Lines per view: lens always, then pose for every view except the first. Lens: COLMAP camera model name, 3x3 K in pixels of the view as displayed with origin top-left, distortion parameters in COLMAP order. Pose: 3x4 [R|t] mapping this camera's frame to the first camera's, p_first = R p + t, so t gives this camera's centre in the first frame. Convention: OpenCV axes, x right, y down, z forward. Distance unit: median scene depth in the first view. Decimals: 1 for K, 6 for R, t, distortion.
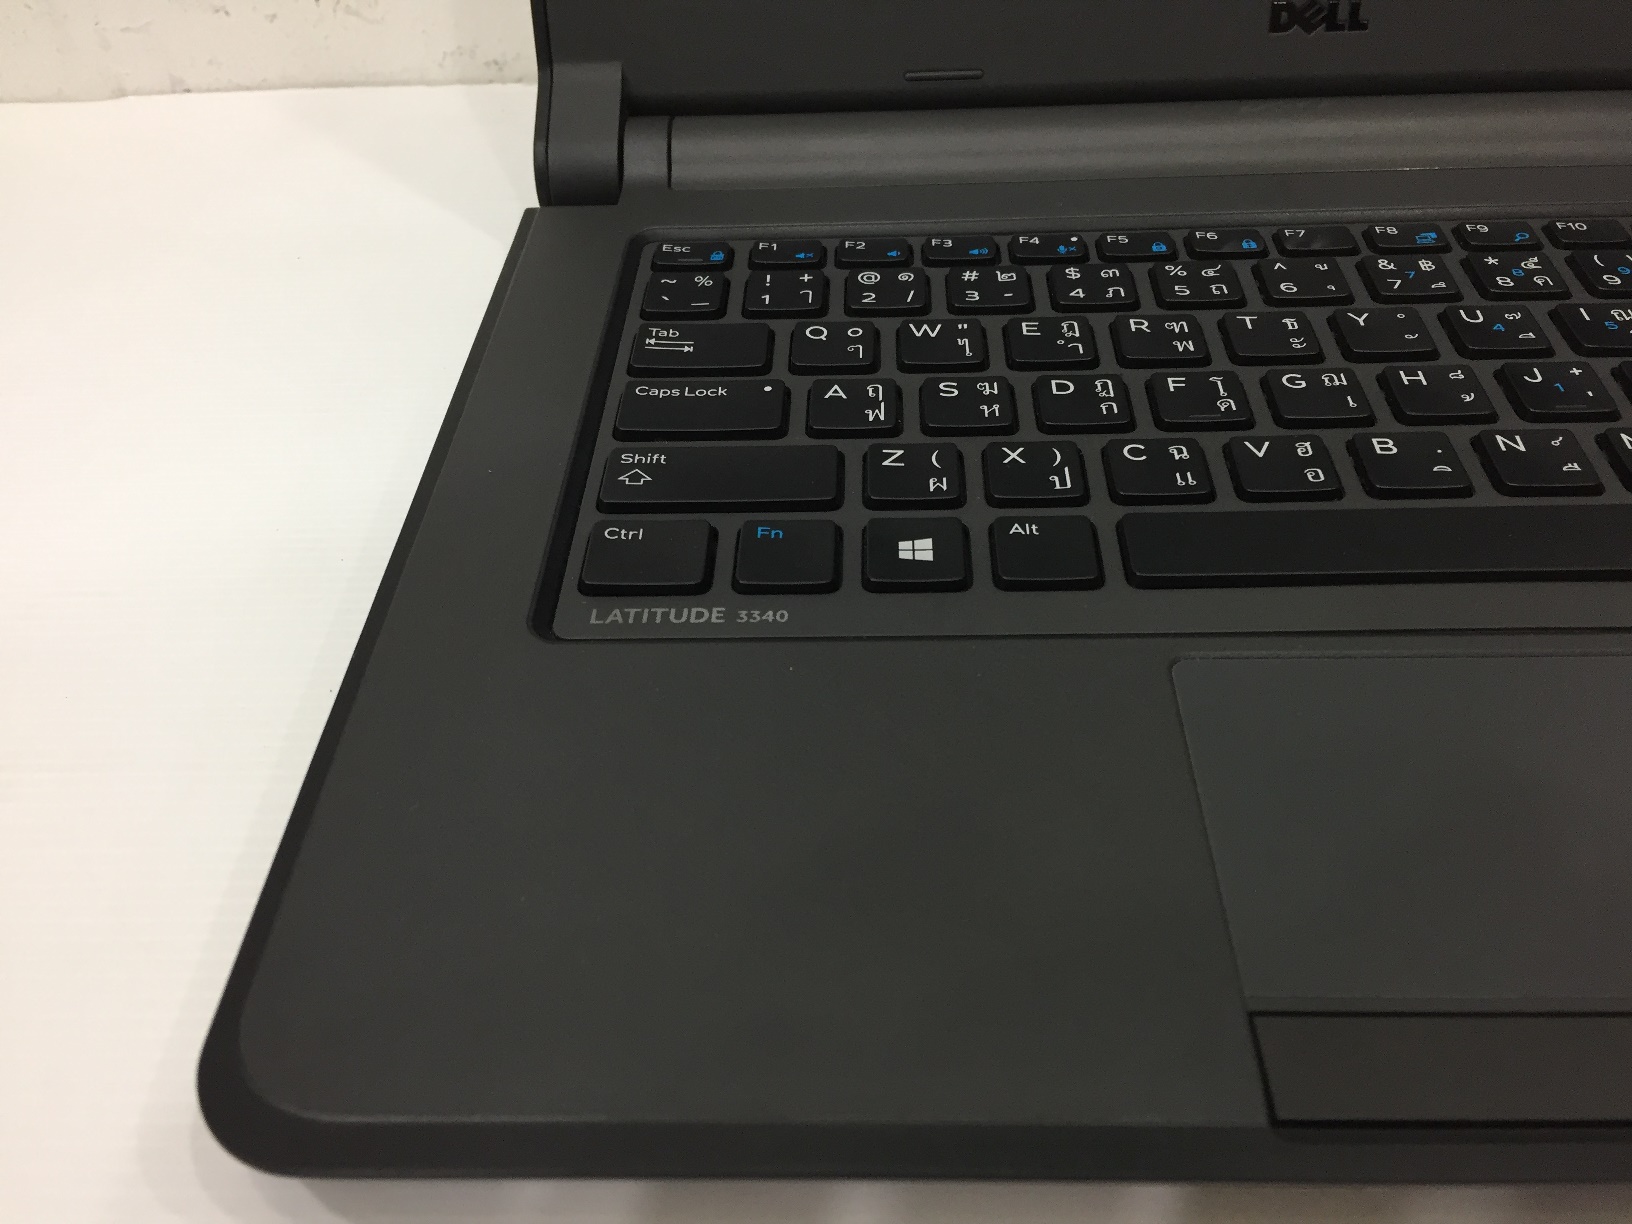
lens RADIAL K [[1455.6, 0, 812.3], [0, 1455.6, 609.5], [0, 0, 1]] dist [0.067922, -0.113230]
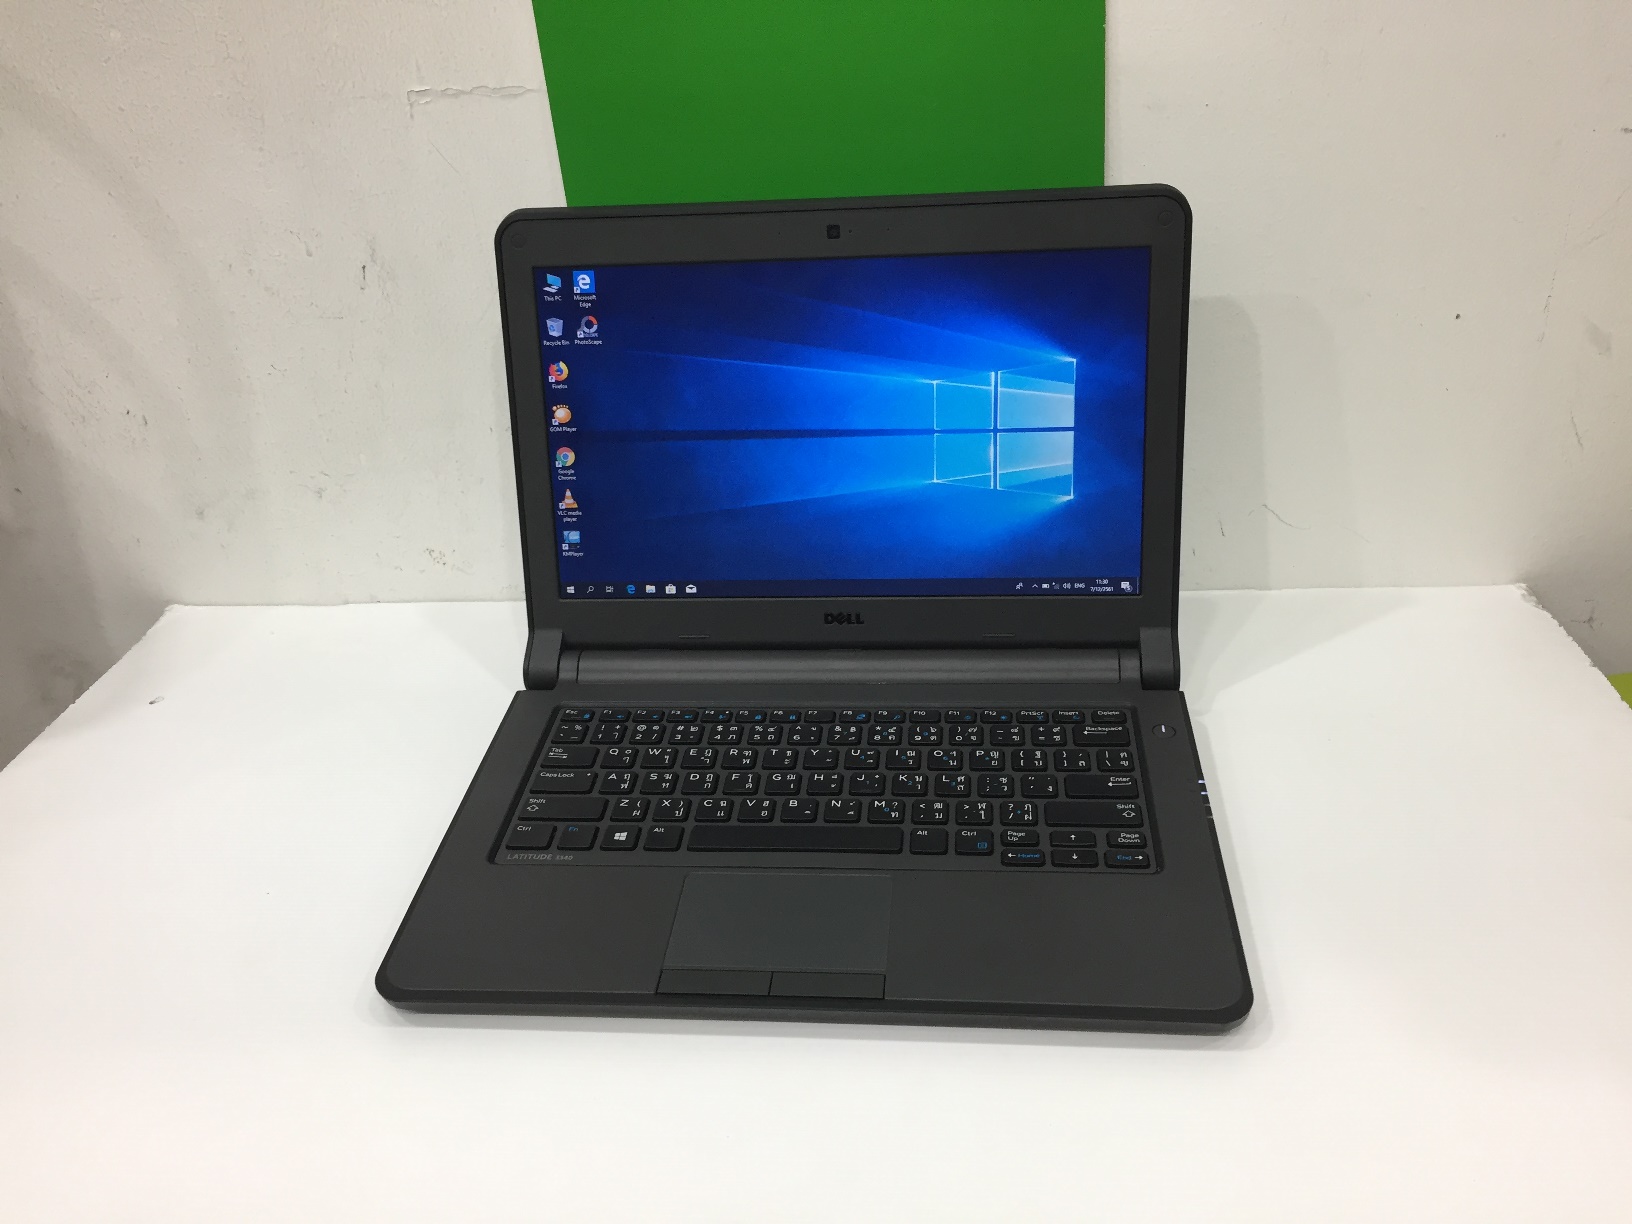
lens RADIAL K [[1455.6, 0, 830.4], [0, 1455.6, 589.5], [0, 0, 1]] dist [0.067922, -0.113230]
pose [[0.998092, 0.014720, -0.059957, 0.531218], [-0.026556, 0.979089, -0.201693, 0.043485], [0.055734, 0.202900, 0.977612, -1.567860]]
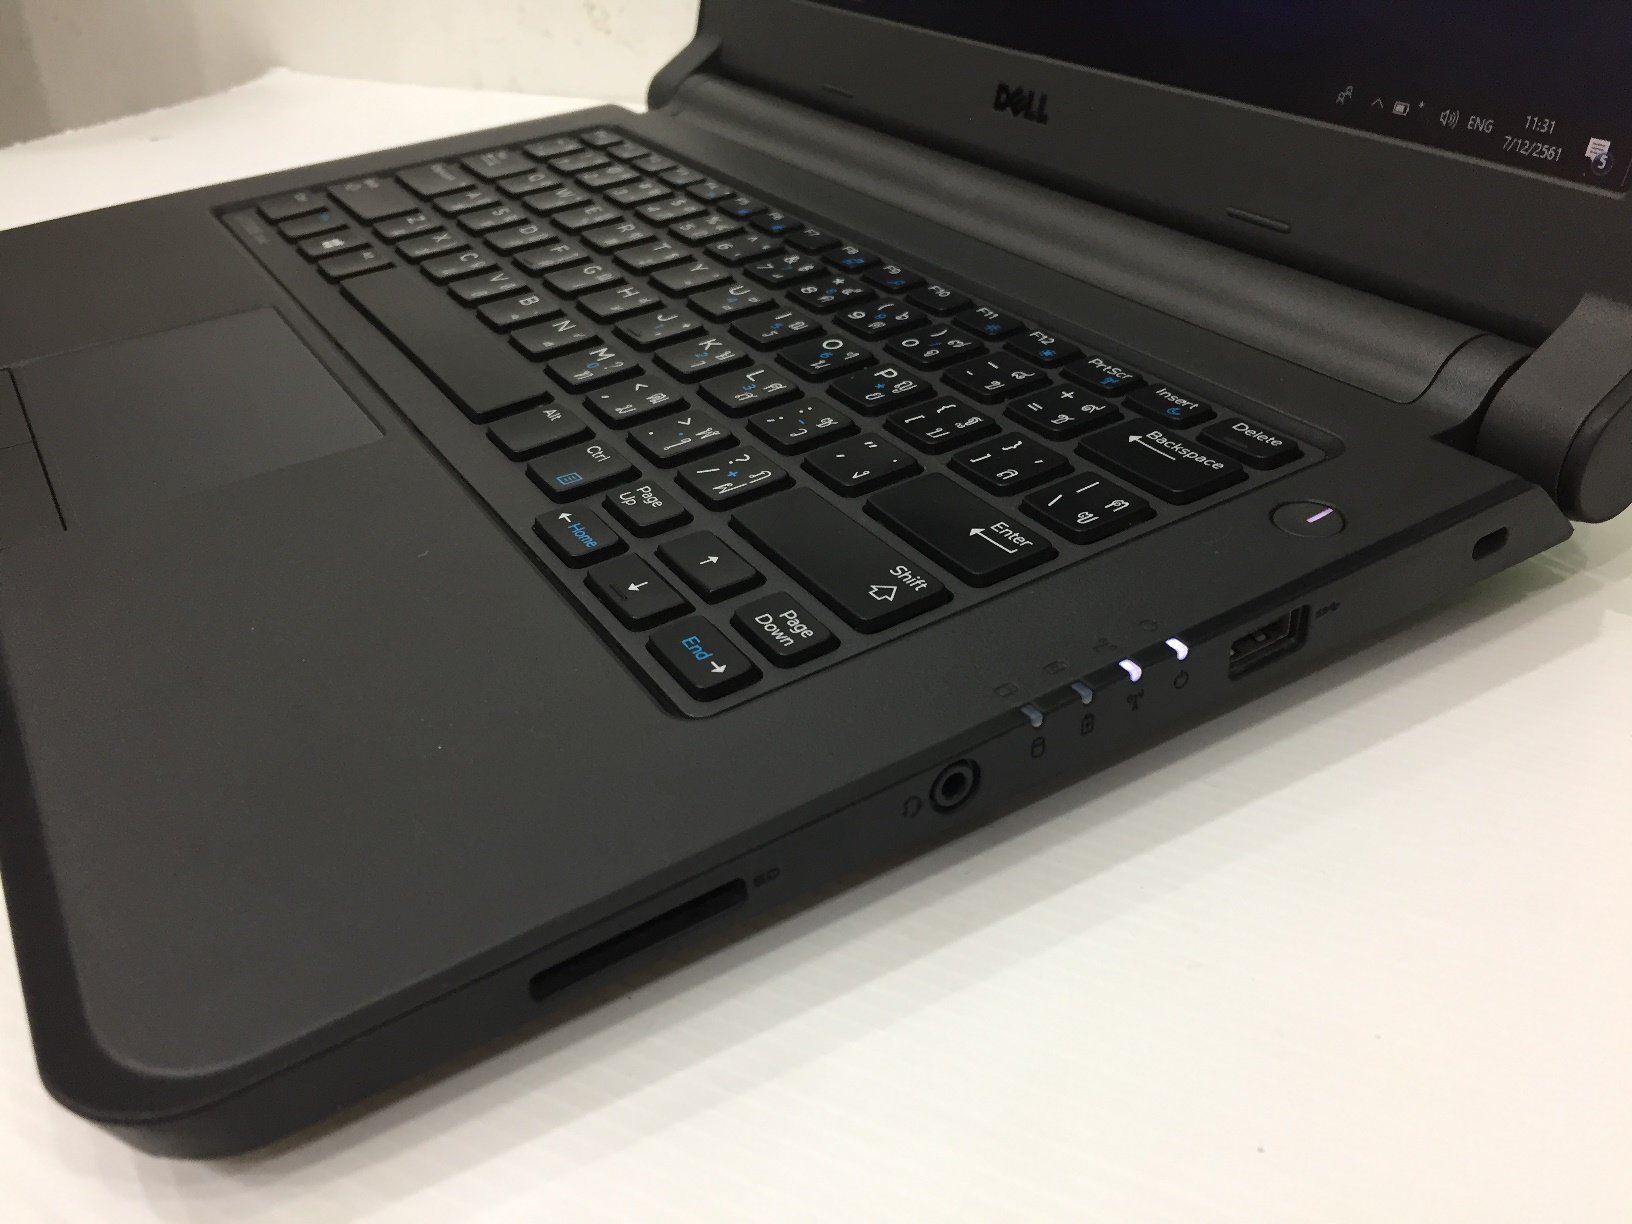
lens RADIAL K [[1455.6, 0, 817.1], [0, 1455.6, 601.8], [0, 0, 1]] dist [0.067922, -0.113230]
pose [[0.544073, 0.449505, -0.708470, 1.398727], [-0.522637, 0.842126, 0.132945, -0.168569], [0.656381, 0.297941, 0.693106, 0.260620]]
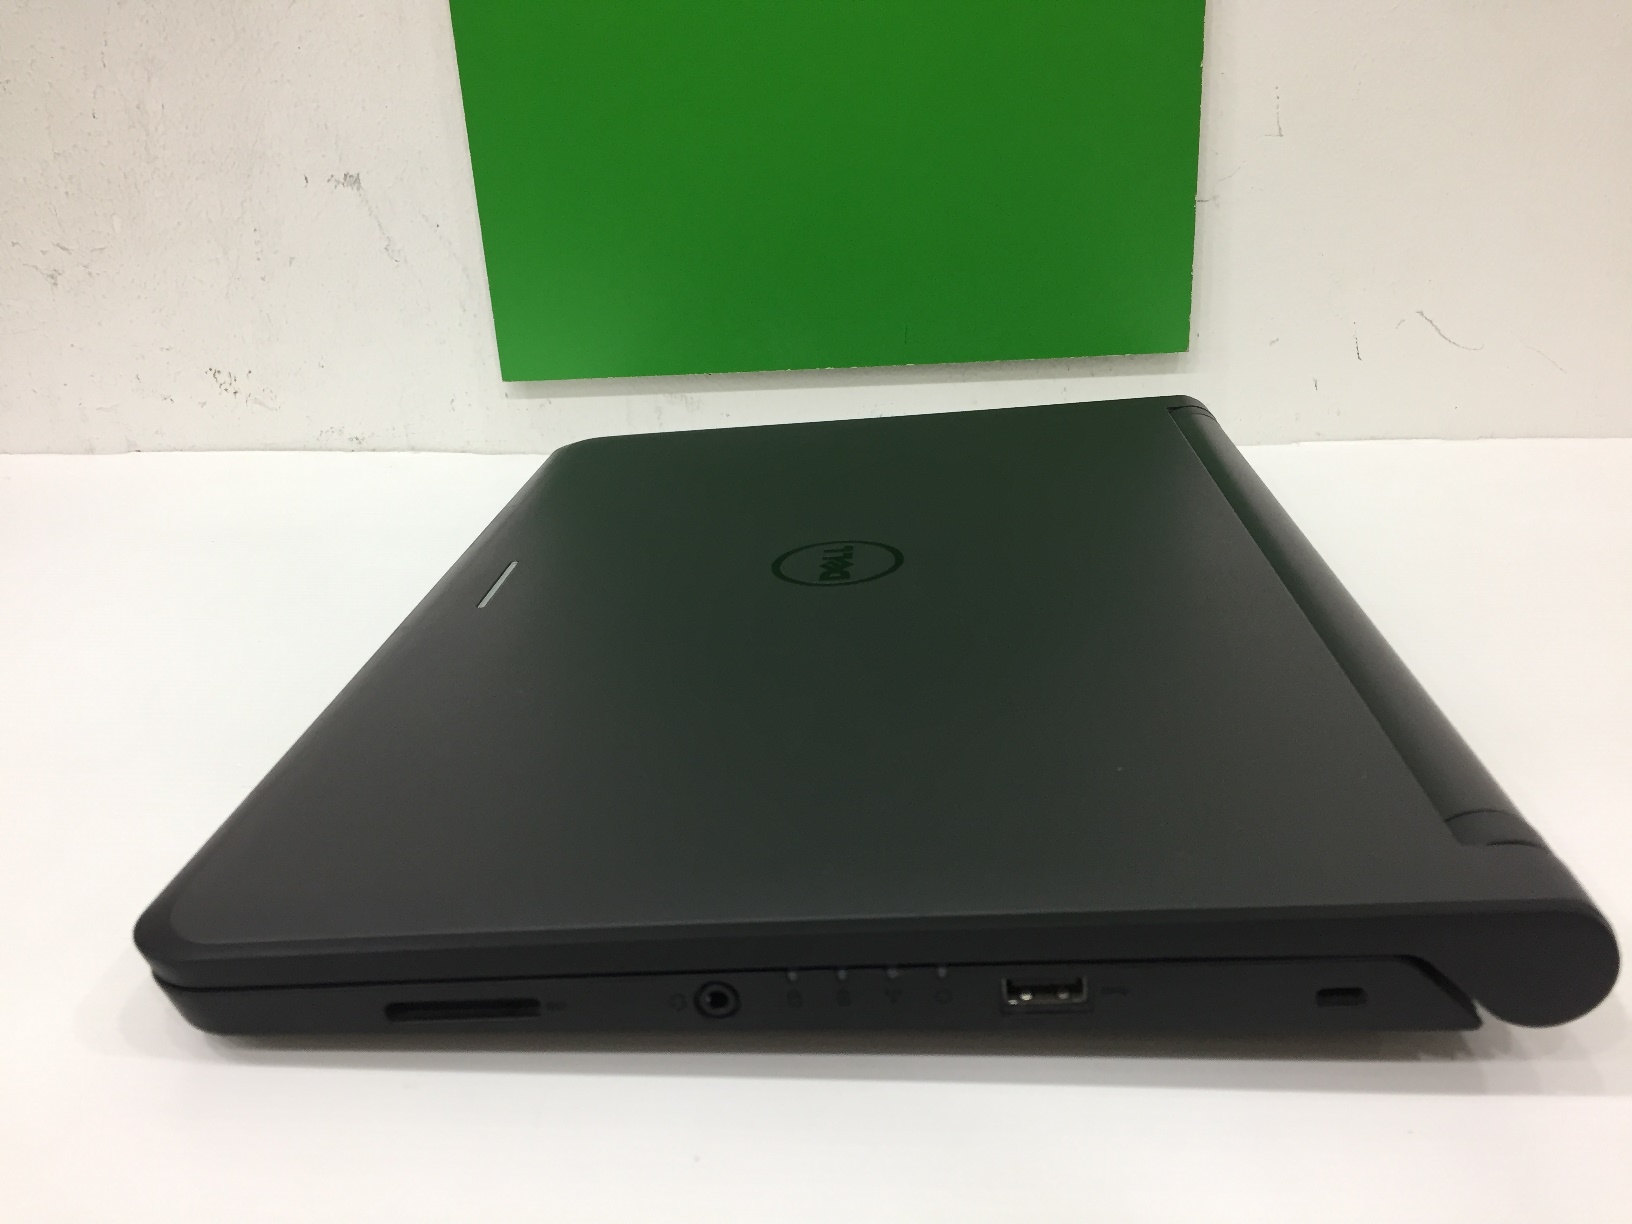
lens RADIAL K [[1411.8, 0, 817.7], [0, 1411.8, 625.1], [0, 0, 1]] dist [0.061005, -0.099798]
pose [[0.999542, 0.029586, -0.006426, 0.396120], [-0.030174, 0.956149, -0.291321, 0.306212], [-0.002475, 0.291382, 0.956604, -0.436610]]
